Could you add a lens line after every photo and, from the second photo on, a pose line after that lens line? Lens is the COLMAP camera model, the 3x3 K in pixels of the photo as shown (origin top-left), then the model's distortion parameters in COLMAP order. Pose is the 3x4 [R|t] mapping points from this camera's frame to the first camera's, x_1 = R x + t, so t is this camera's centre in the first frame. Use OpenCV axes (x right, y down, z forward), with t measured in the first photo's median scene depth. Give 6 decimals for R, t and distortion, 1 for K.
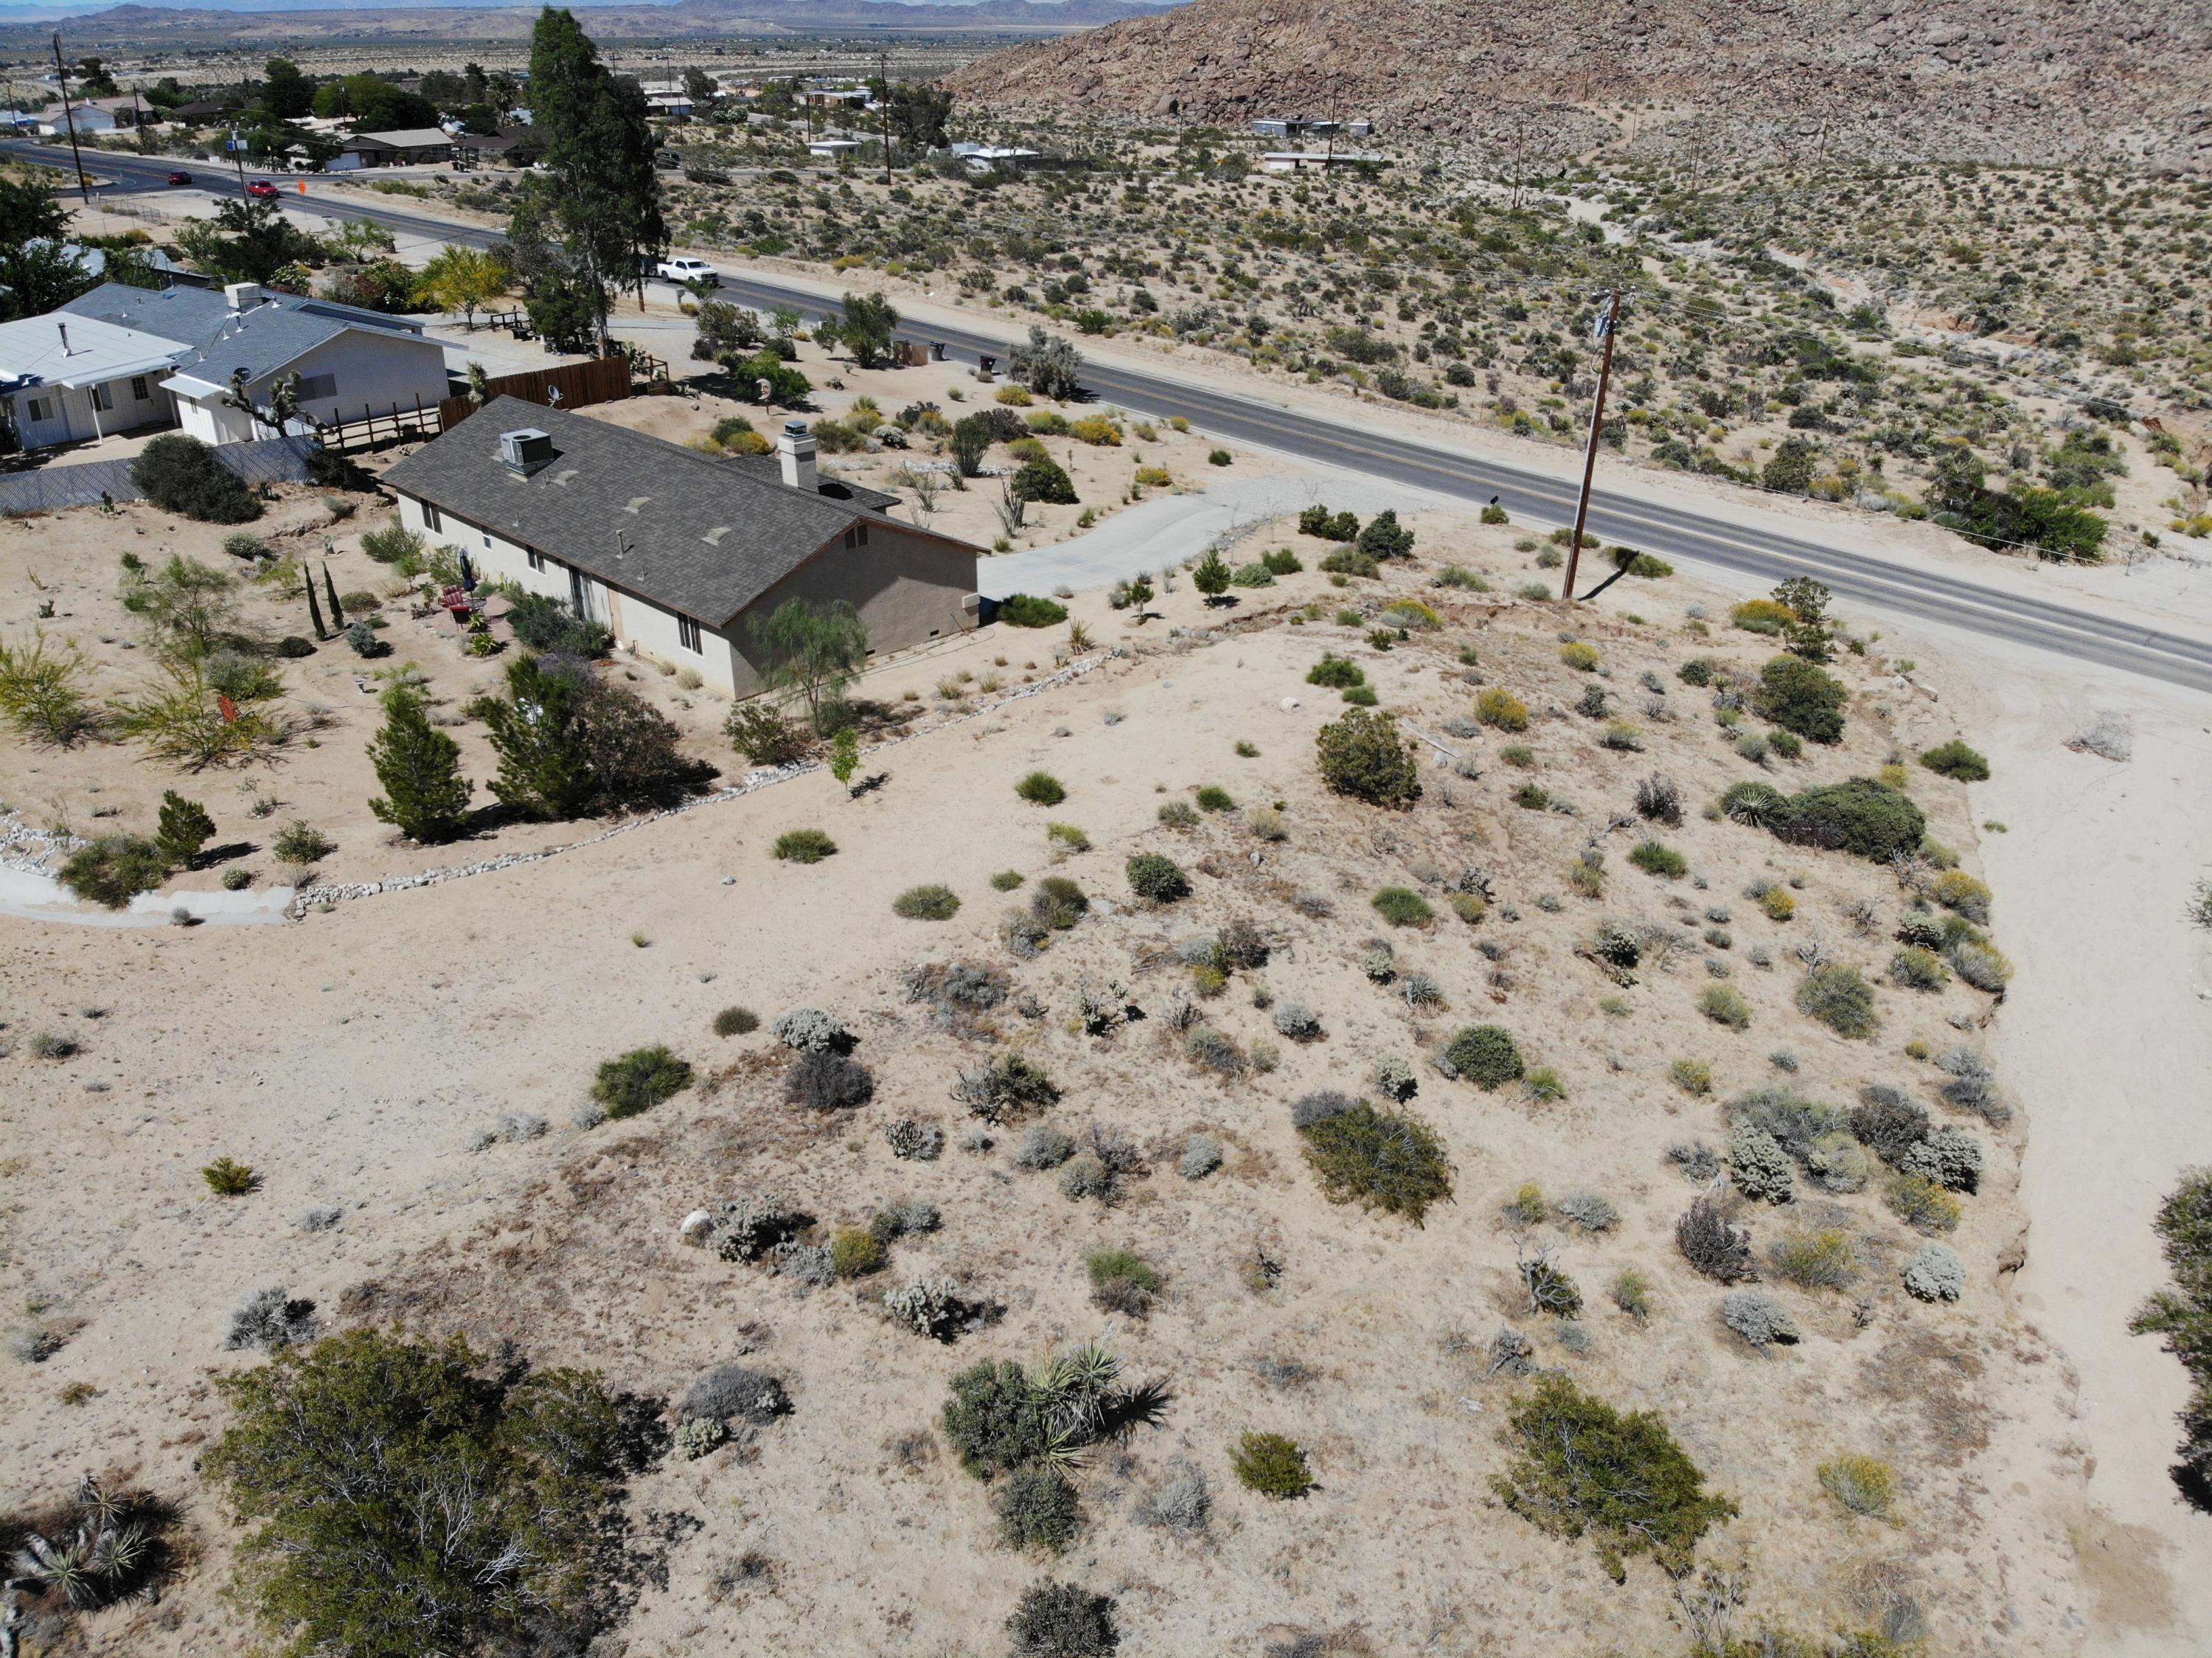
lens RADIAL K [[1657.4, 0, 1106.0], [0, 1657.4, 829.0], [0, 0, 1]] dist [0.045096, -0.150018]
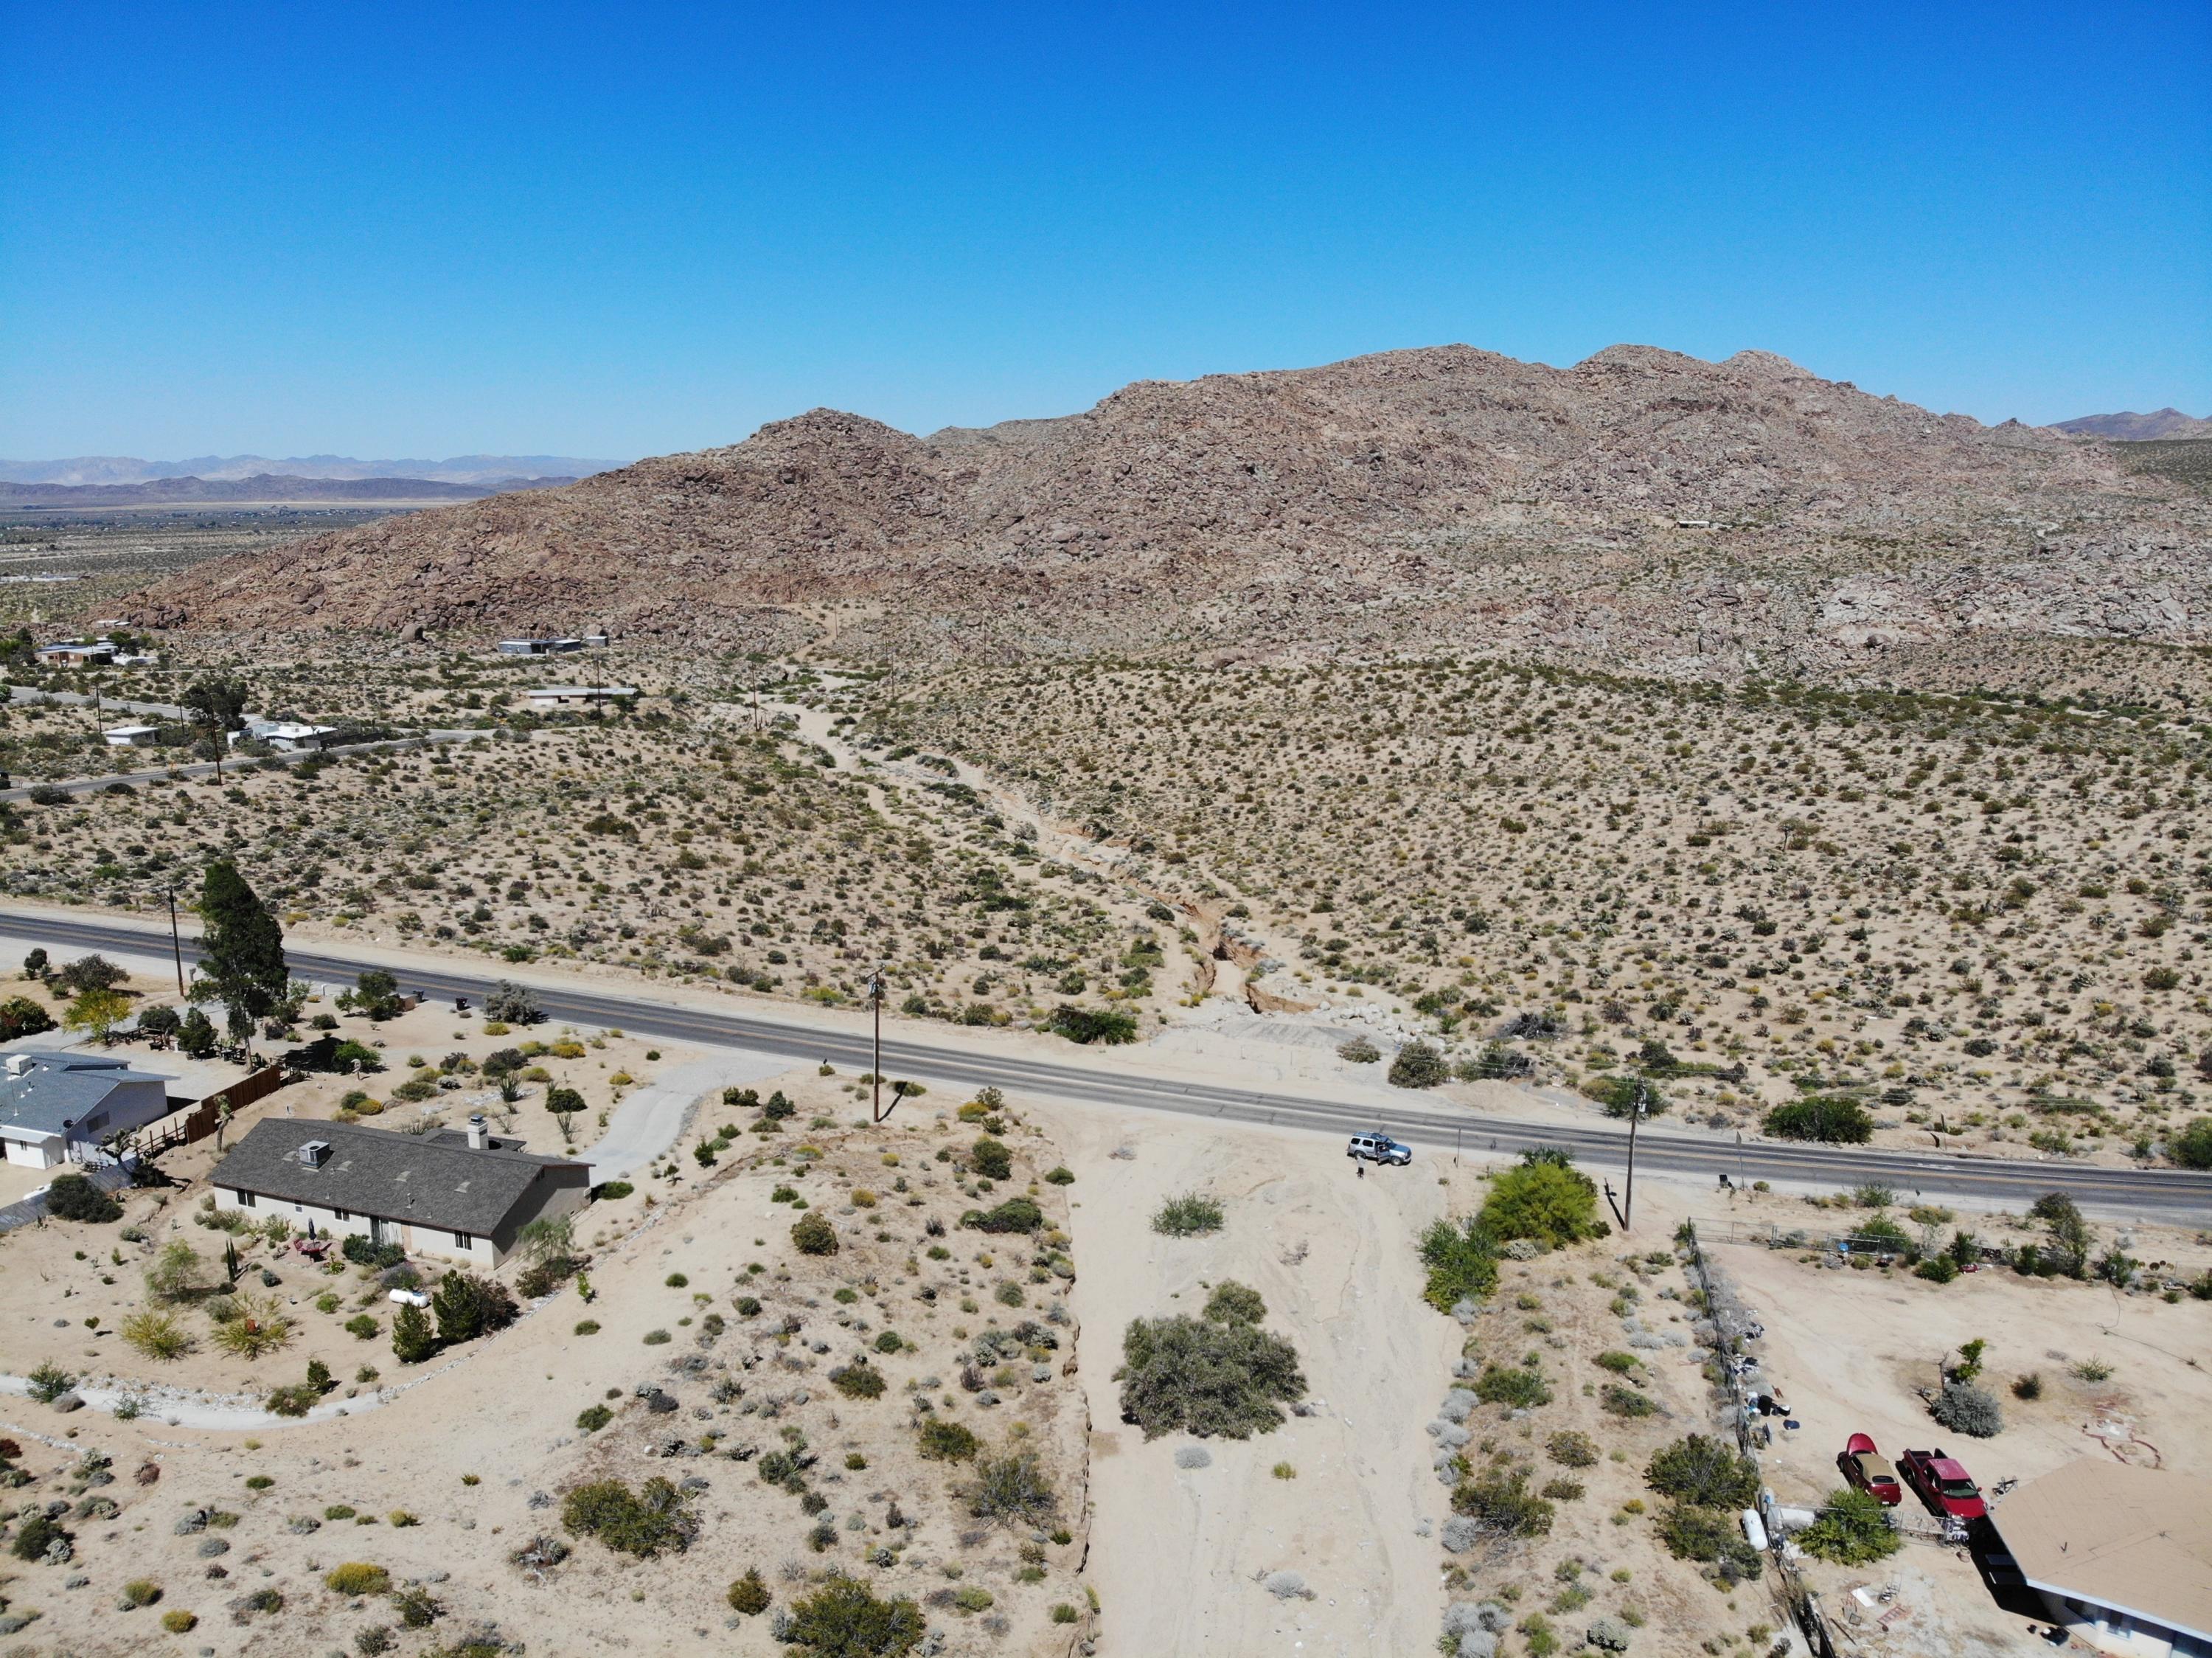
lens RADIAL K [[1639.1, 0, 1180.3], [0, 1639.1, 865.8], [0, 0, 1]] dist [0.070997, -0.209659]
pose [[0.880576, -0.111275, 0.460656, -0.104287], [0.208704, 0.963762, -0.166147, -0.012310], [-0.425475, 0.242446, 0.871890, -0.357220]]
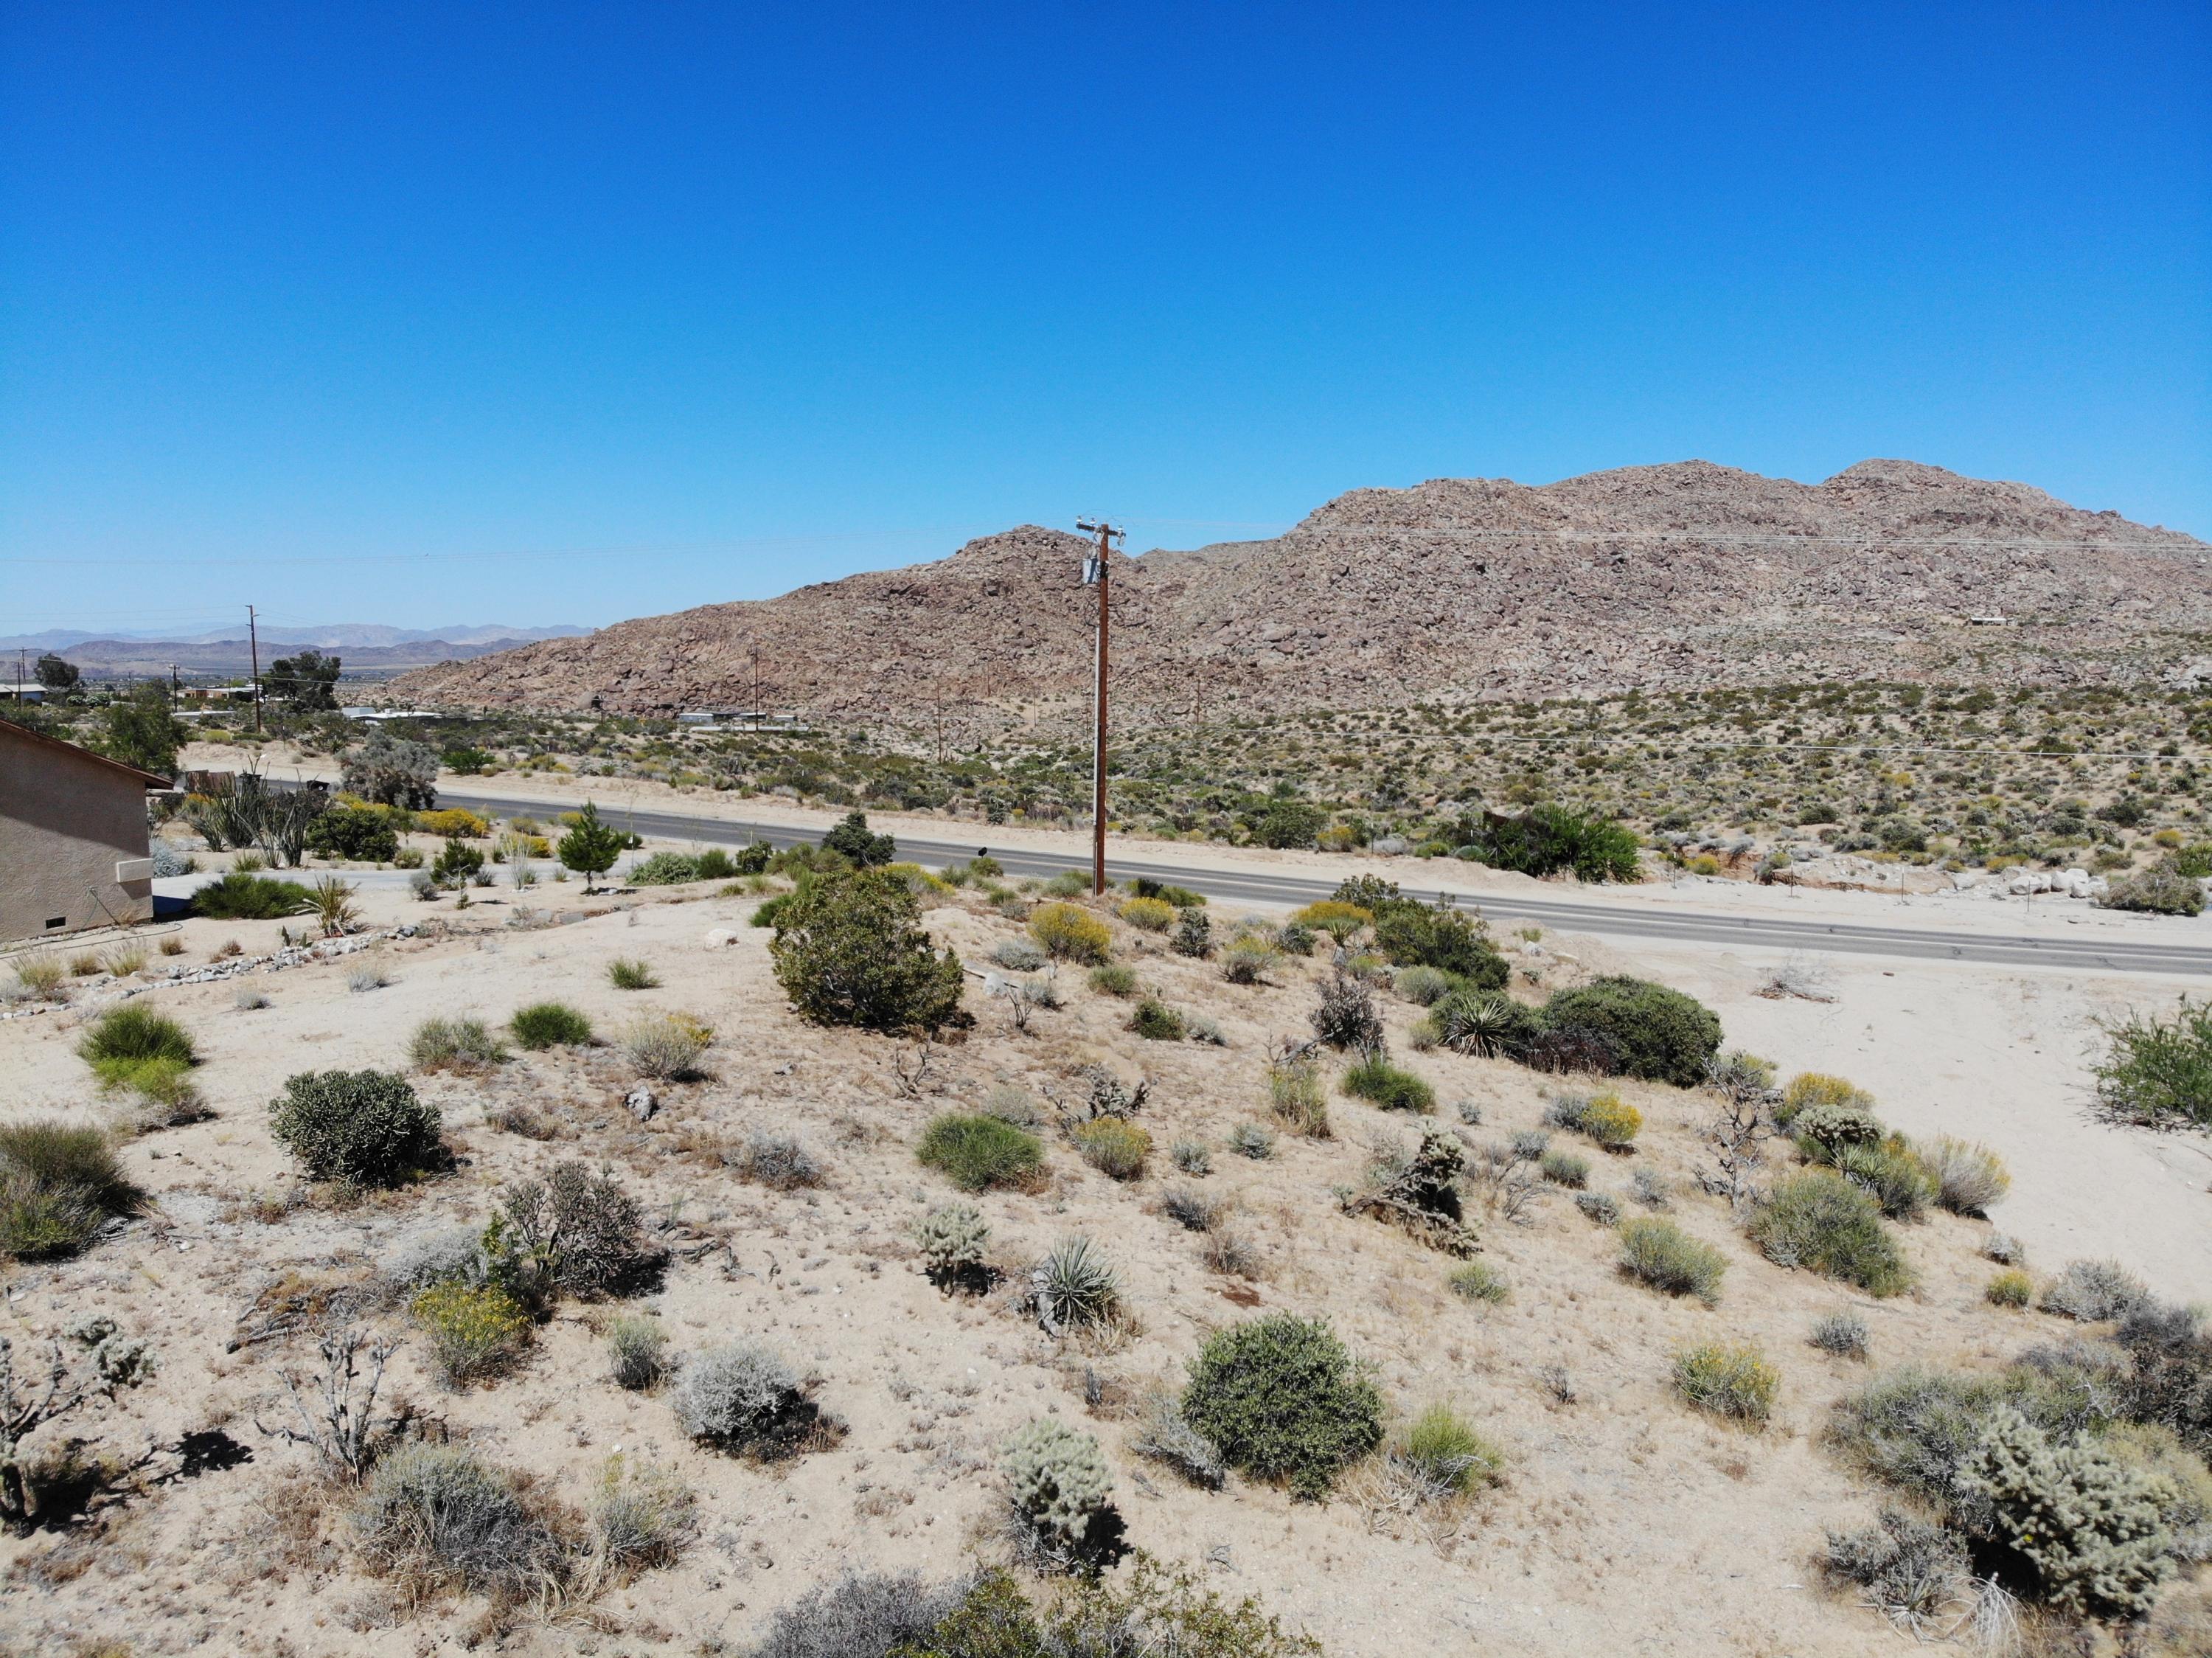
lens RADIAL K [[1607.4, 0, 1106.0], [0, 1607.4, 829.0], [0, 0, 1]] dist [0.253387, -0.532291]
pose [[0.944660, -0.044131, 0.325068, 0.016084], [0.153789, 0.934851, -0.320003, 0.025289], [-0.289768, 0.352286, 0.889904, 0.128412]]
